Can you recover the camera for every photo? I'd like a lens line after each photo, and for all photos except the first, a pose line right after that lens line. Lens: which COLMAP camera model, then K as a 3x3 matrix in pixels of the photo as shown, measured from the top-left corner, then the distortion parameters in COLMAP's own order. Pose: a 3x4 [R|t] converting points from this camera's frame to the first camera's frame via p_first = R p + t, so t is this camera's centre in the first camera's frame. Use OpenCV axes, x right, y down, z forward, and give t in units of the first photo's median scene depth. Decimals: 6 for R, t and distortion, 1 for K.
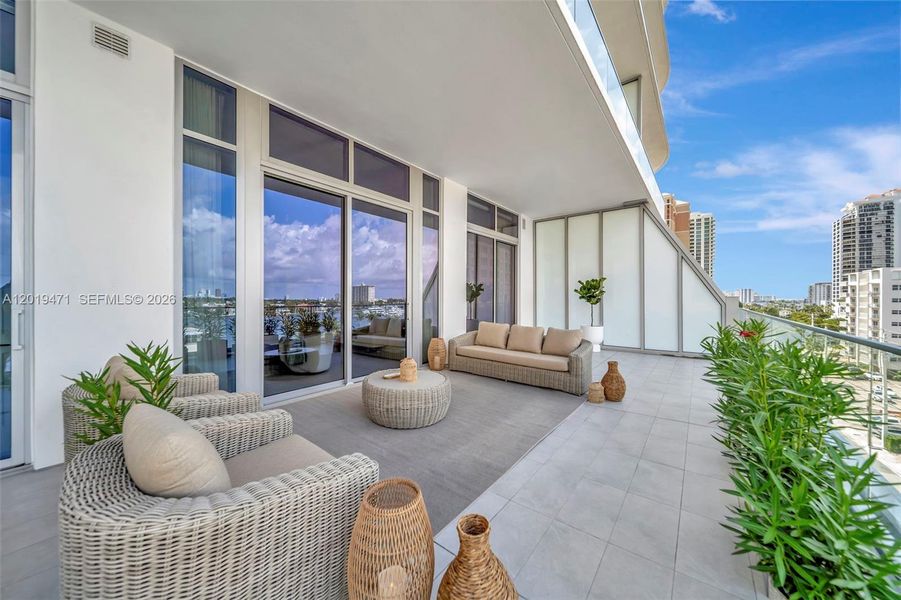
lens RADIAL K [[320.9, 0, 446.3], [0, 320.9, 300.9], [0, 0, 1]] dist [-0.000634, -0.000235]
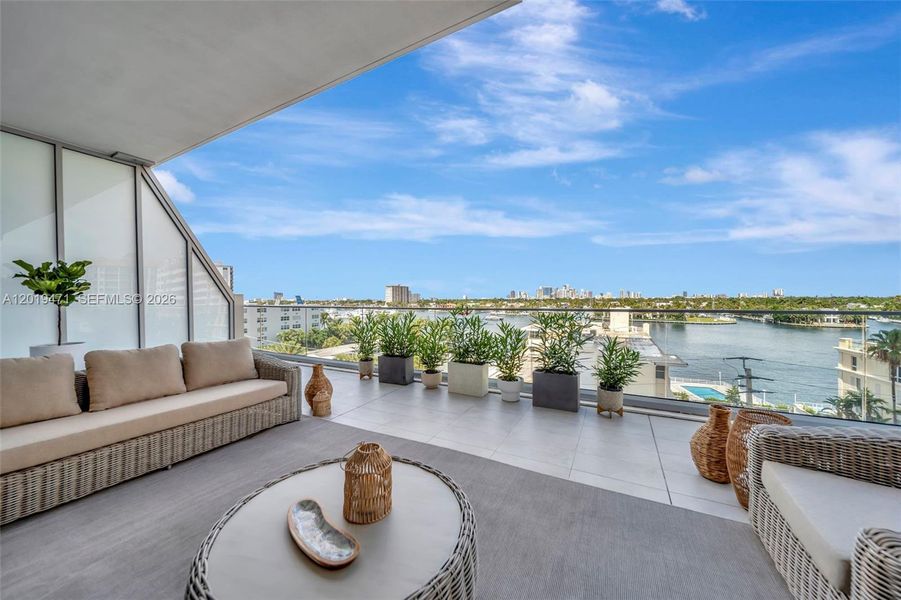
lens RADIAL K [[320.9, 0, 446.3], [0, 320.9, 300.9], [0, 0, 1]] dist [-0.000634, -0.000235]
pose [[-0.176779, -0.006060, 0.984232, -0.303023], [0.014951, 0.999849, 0.008841, 0.010990], [-0.984137, 0.016278, -0.176662, 0.611982]]
